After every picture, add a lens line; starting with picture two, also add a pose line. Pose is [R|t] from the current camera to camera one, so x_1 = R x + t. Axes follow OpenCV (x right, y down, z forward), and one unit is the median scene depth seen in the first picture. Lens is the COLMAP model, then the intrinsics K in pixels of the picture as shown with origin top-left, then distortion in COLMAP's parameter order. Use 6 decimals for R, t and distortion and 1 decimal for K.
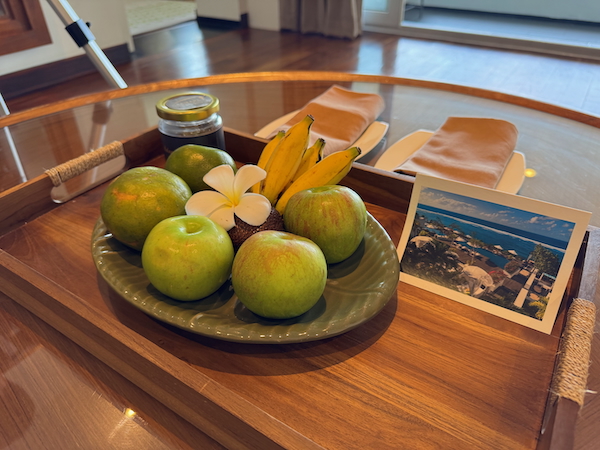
lens RADIAL K [[425.8, 0, 300.0], [0, 425.8, 225.0], [0, 0, 1]] dist [0.080824, -0.171067]
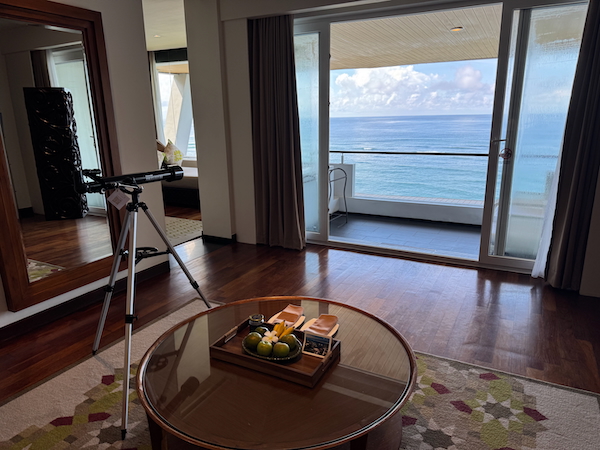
lens RADIAL K [[425.8, 0, 300.0], [0, 425.8, 225.0], [0, 0, 1]] dist [0.080824, -0.171067]
pose [[0.995272, -0.017026, 0.095625, -0.269509], [0.050100, 0.933431, -0.355242, 0.519657], [-0.083211, 0.358353, 0.929870, -4.295322]]
